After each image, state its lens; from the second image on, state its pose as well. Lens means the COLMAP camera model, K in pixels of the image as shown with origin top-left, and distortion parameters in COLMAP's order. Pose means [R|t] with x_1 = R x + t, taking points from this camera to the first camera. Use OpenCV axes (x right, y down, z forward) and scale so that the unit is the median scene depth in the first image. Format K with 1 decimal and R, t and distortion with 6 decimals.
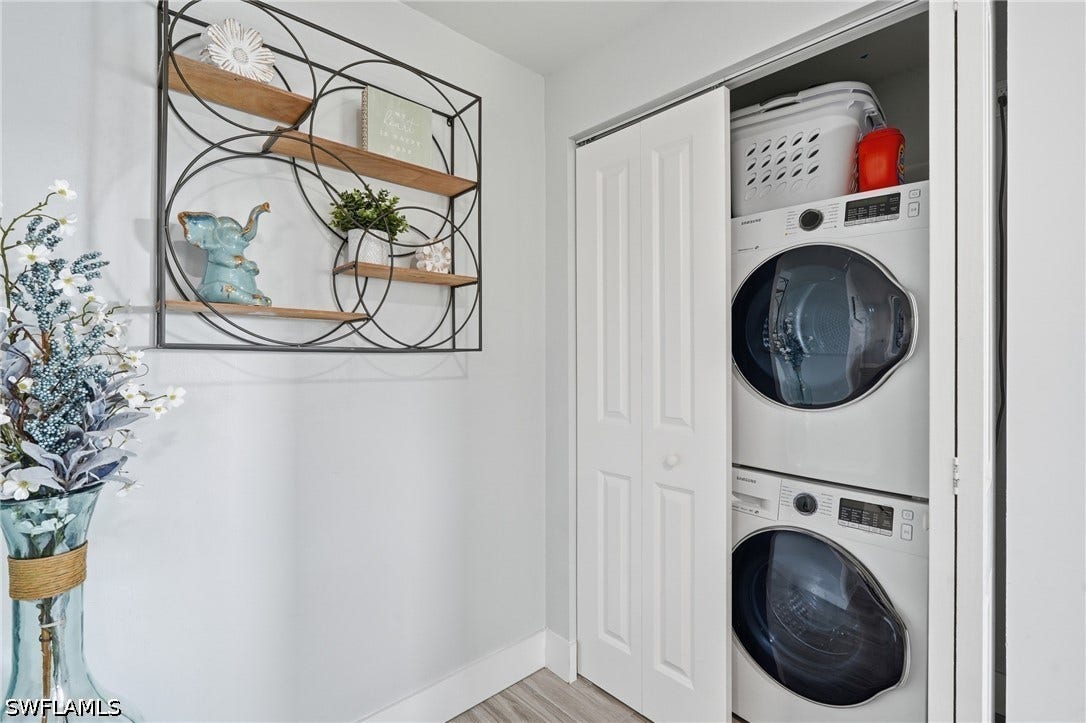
lens RADIAL K [[495.2, 0, 544.5], [0, 495.2, 358.4], [0, 0, 1]] dist [-0.001804, -0.000361]
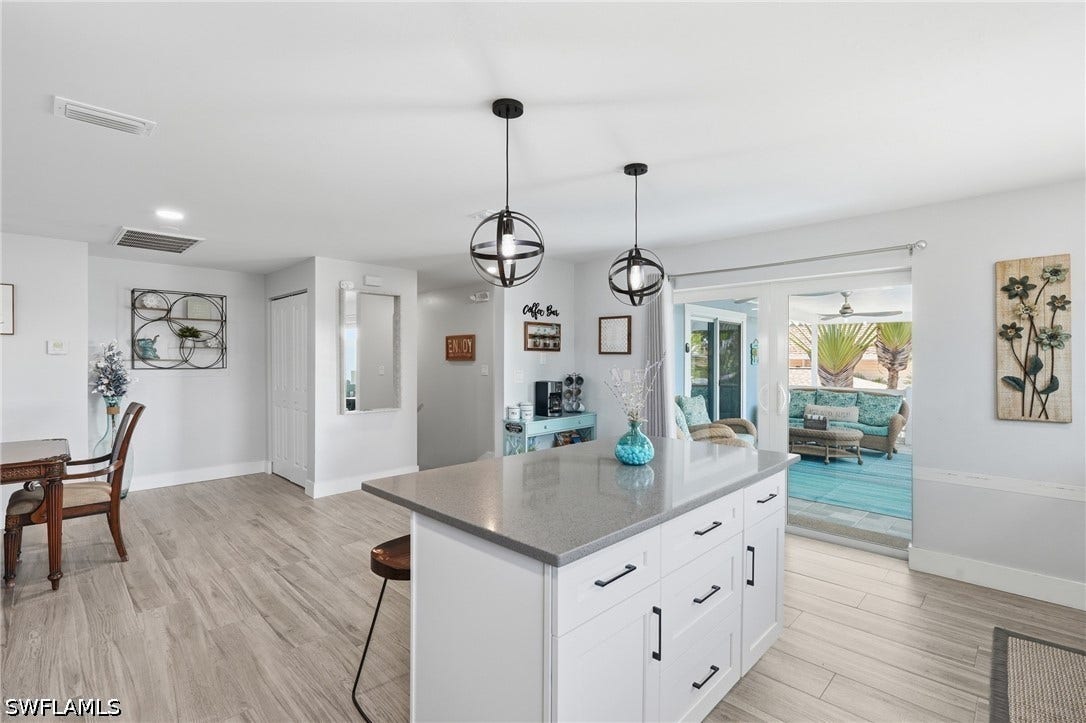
lens RADIAL K [[495.2, 0, 541.5], [0, 495.2, 361.0], [0, 0, 1]] dist [-0.001804, -0.000361]
pose [[0.999142, -0.006033, 0.040968, 2.706052], [0.006060, 0.999981, -0.000536, -0.068957], [-0.040964, 0.000784, 0.999160, -3.587658]]
